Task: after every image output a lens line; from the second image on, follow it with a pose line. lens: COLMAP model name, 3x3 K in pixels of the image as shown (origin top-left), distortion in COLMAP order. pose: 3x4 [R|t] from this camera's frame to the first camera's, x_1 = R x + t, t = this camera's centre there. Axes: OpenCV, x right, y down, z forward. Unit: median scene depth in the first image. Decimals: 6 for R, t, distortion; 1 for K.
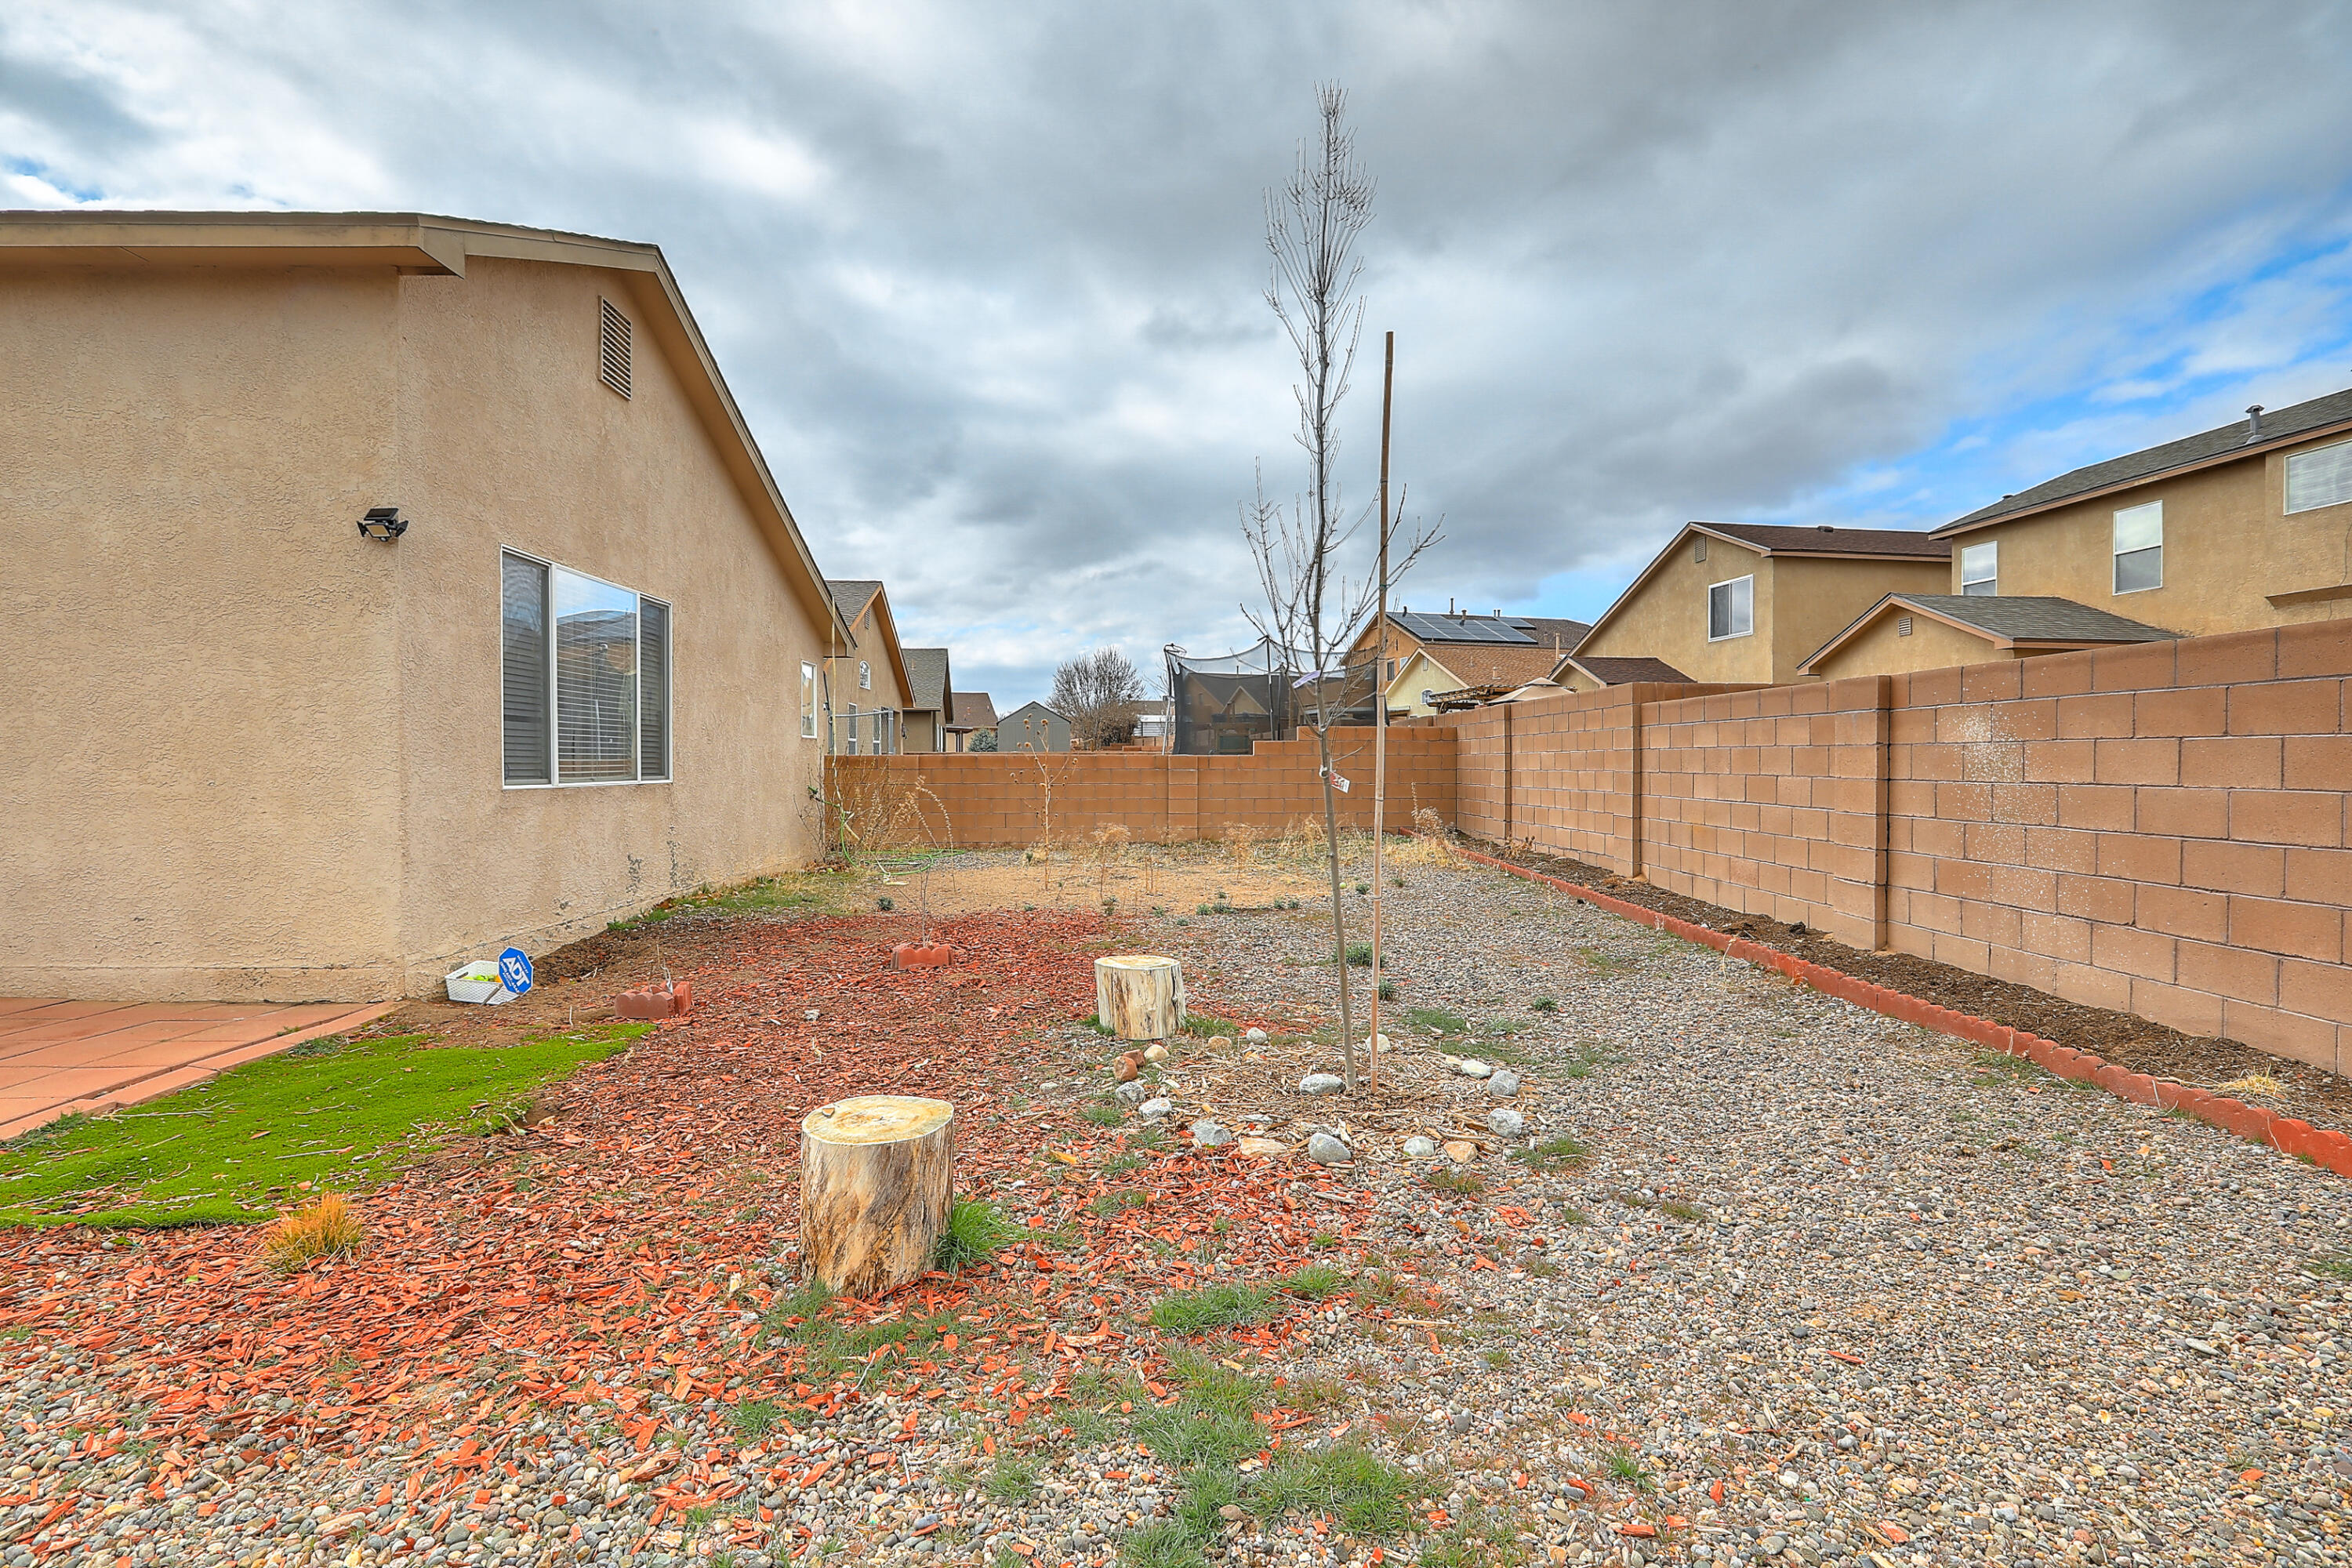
lens RADIAL K [[1066.8, 0, 1186.2], [0, 1066.8, 778.4], [0, 0, 1]] dist [-0.054874, 0.019193]
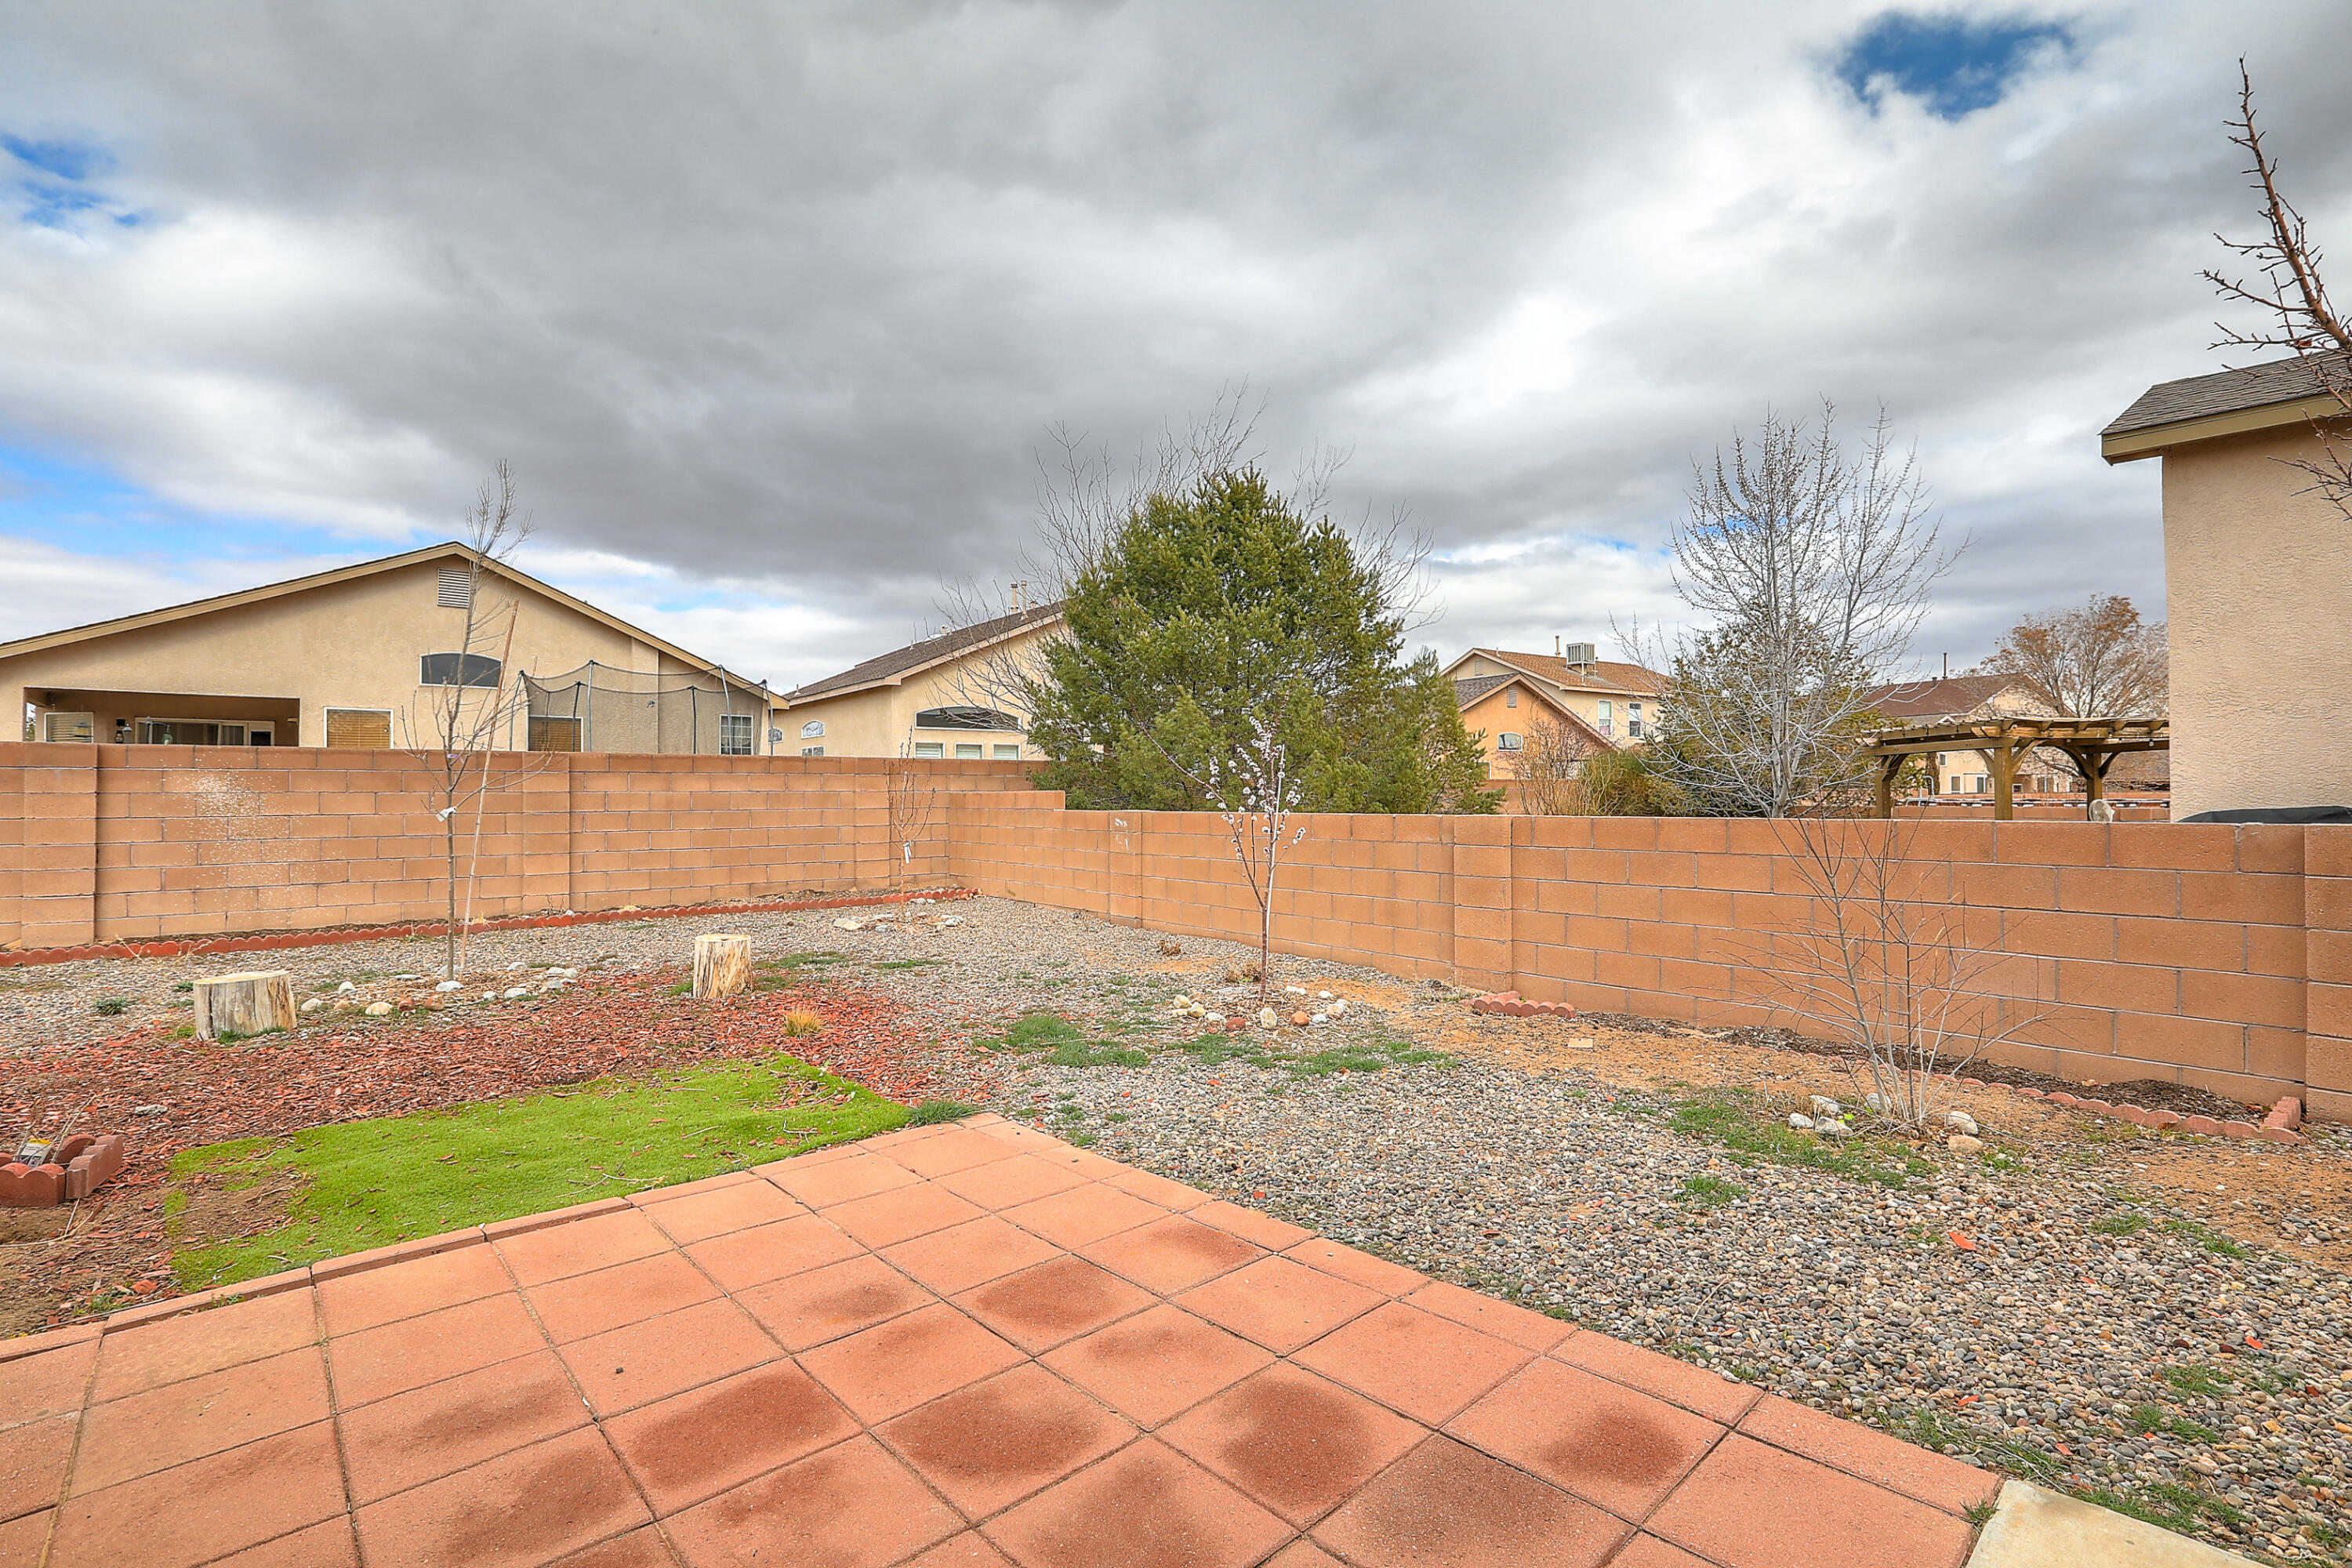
lens RADIAL K [[1066.8, 0, 1185.4], [0, 1066.8, 779.1], [0, 0, 1]] dist [-0.054874, 0.019193]
pose [[-0.643159, 0.015798, 0.765570, -1.332928], [0.018635, 0.999814, -0.004977, -0.017376], [-0.765506, 0.011065, -0.643334, 0.787142]]
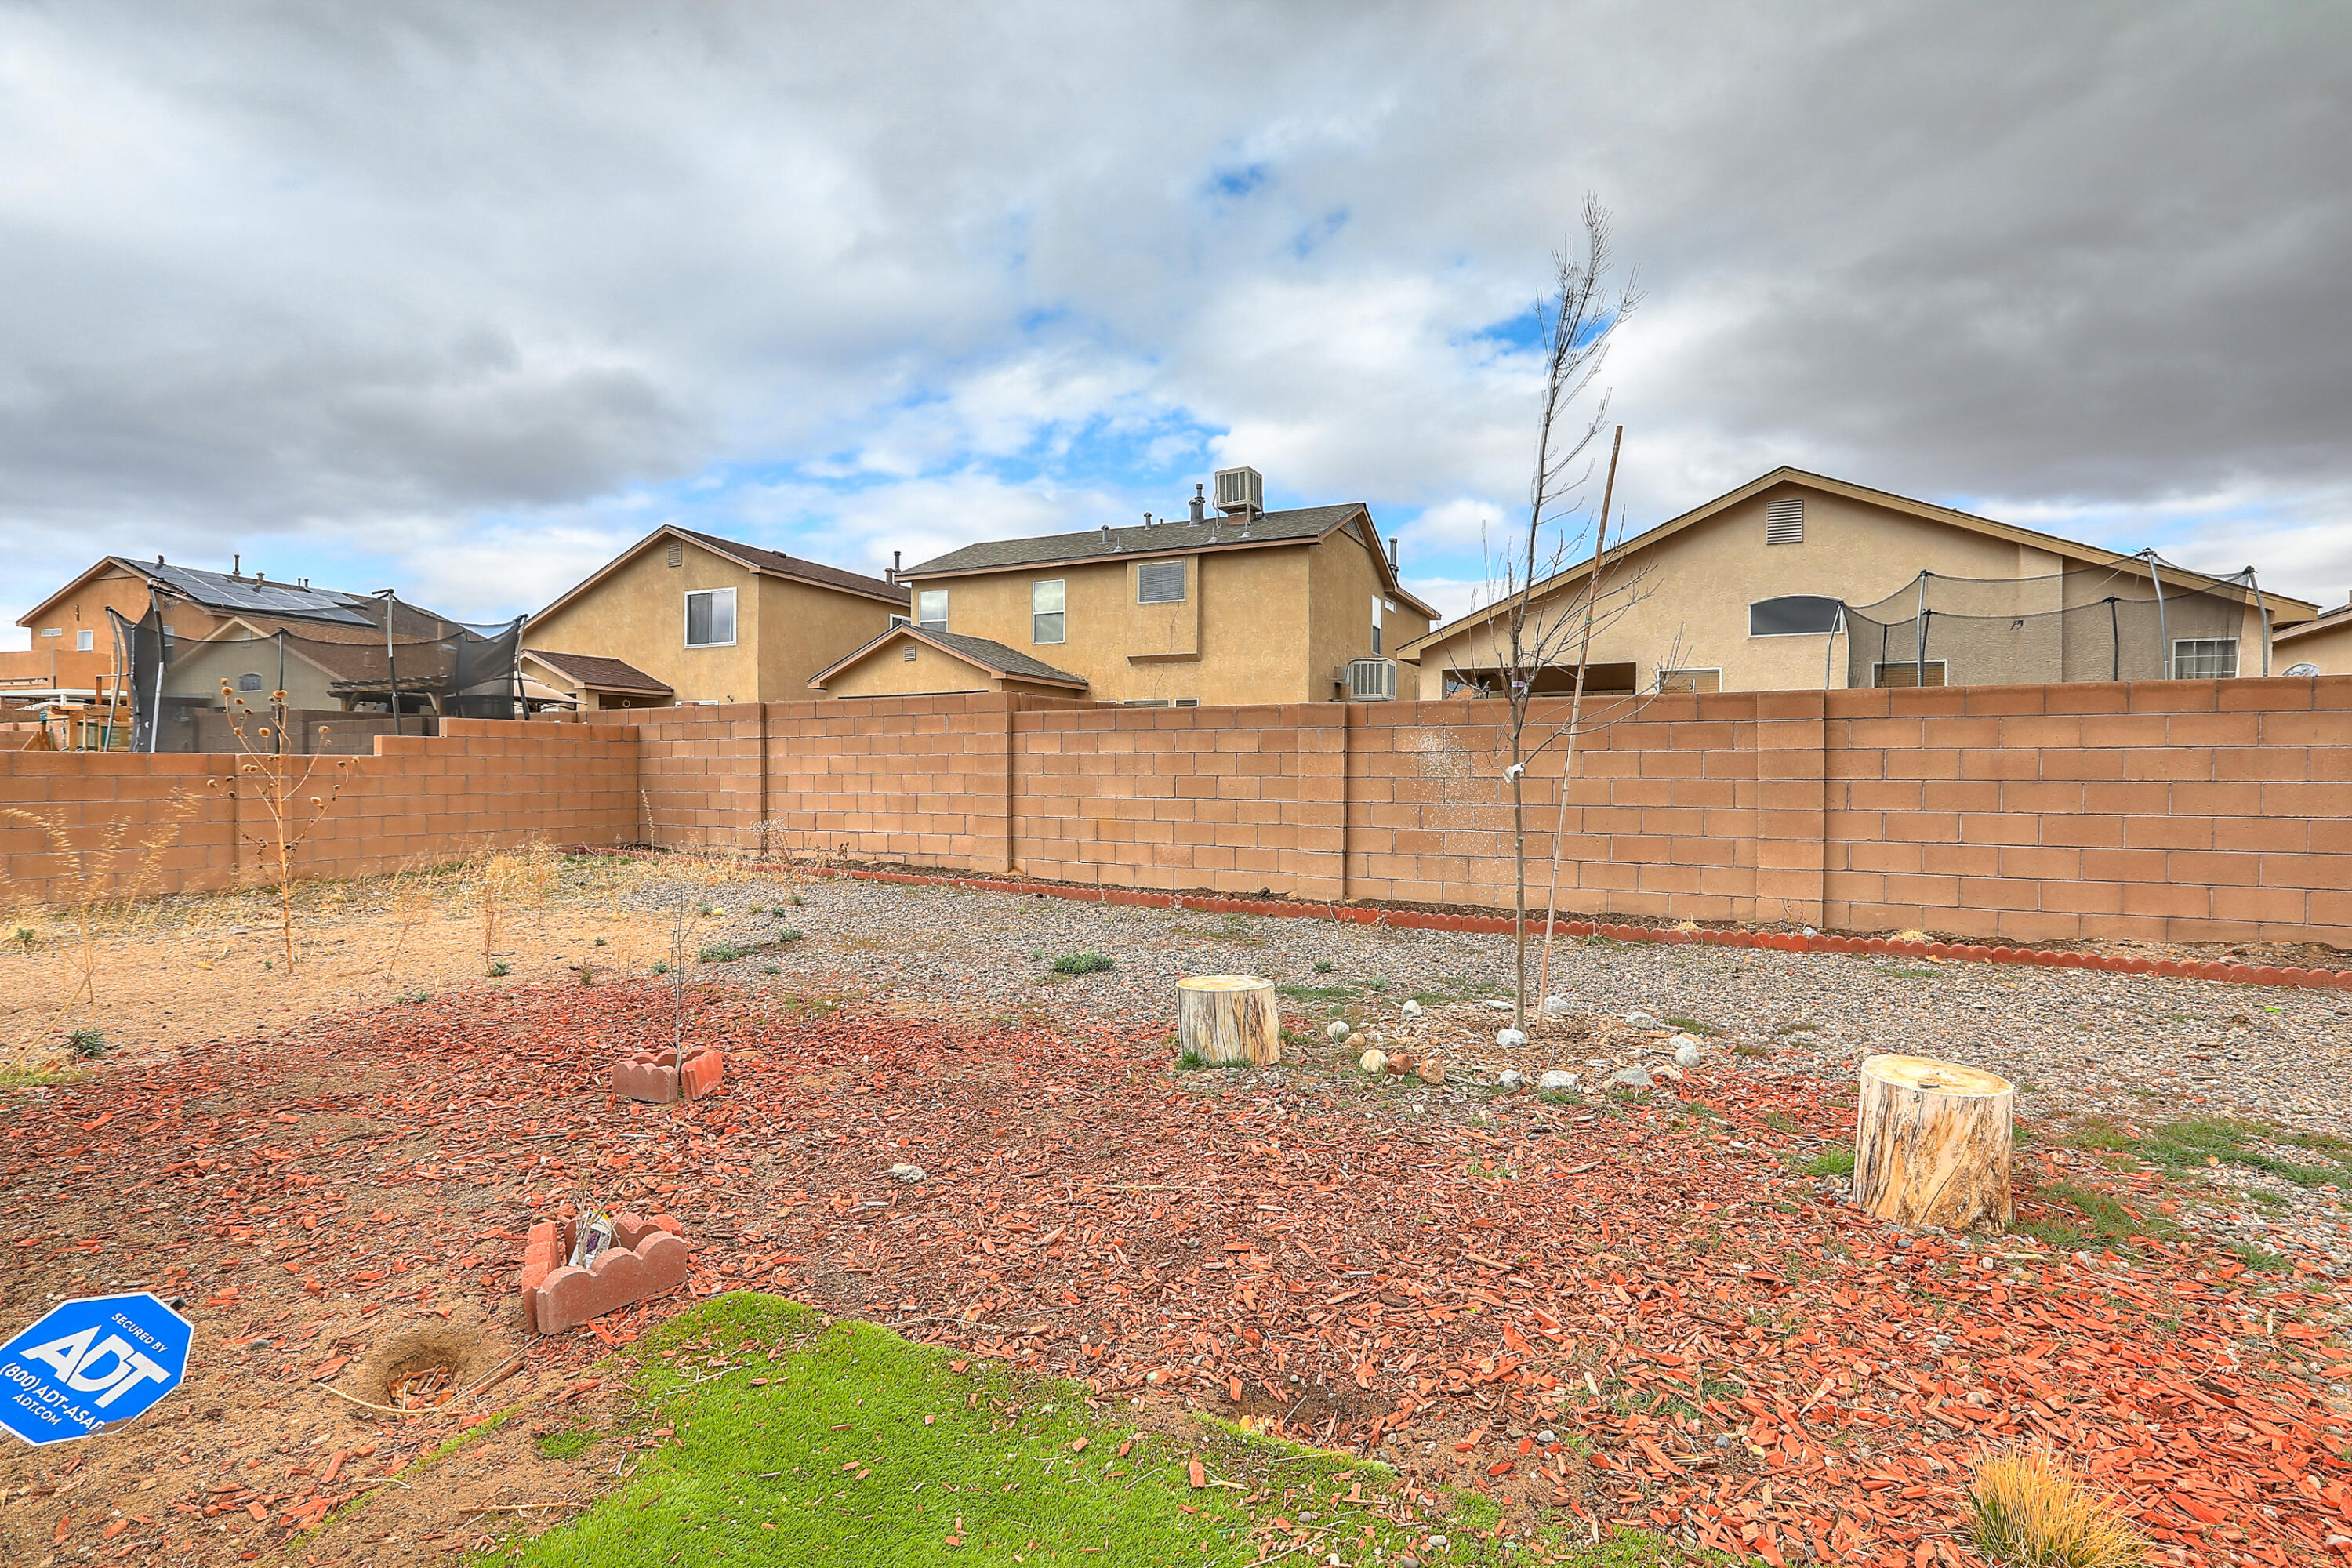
lens RADIAL K [[1066.8, 0, 1183.5], [0, 1066.8, 770.3], [0, 0, 1]] dist [-0.054874, 0.019193]
pose [[0.492608, 0.001193, 0.870250, -0.701570], [0.012181, 0.999892, -0.008266, 0.001032], [-0.870166, 0.014673, 0.492540, 0.495438]]
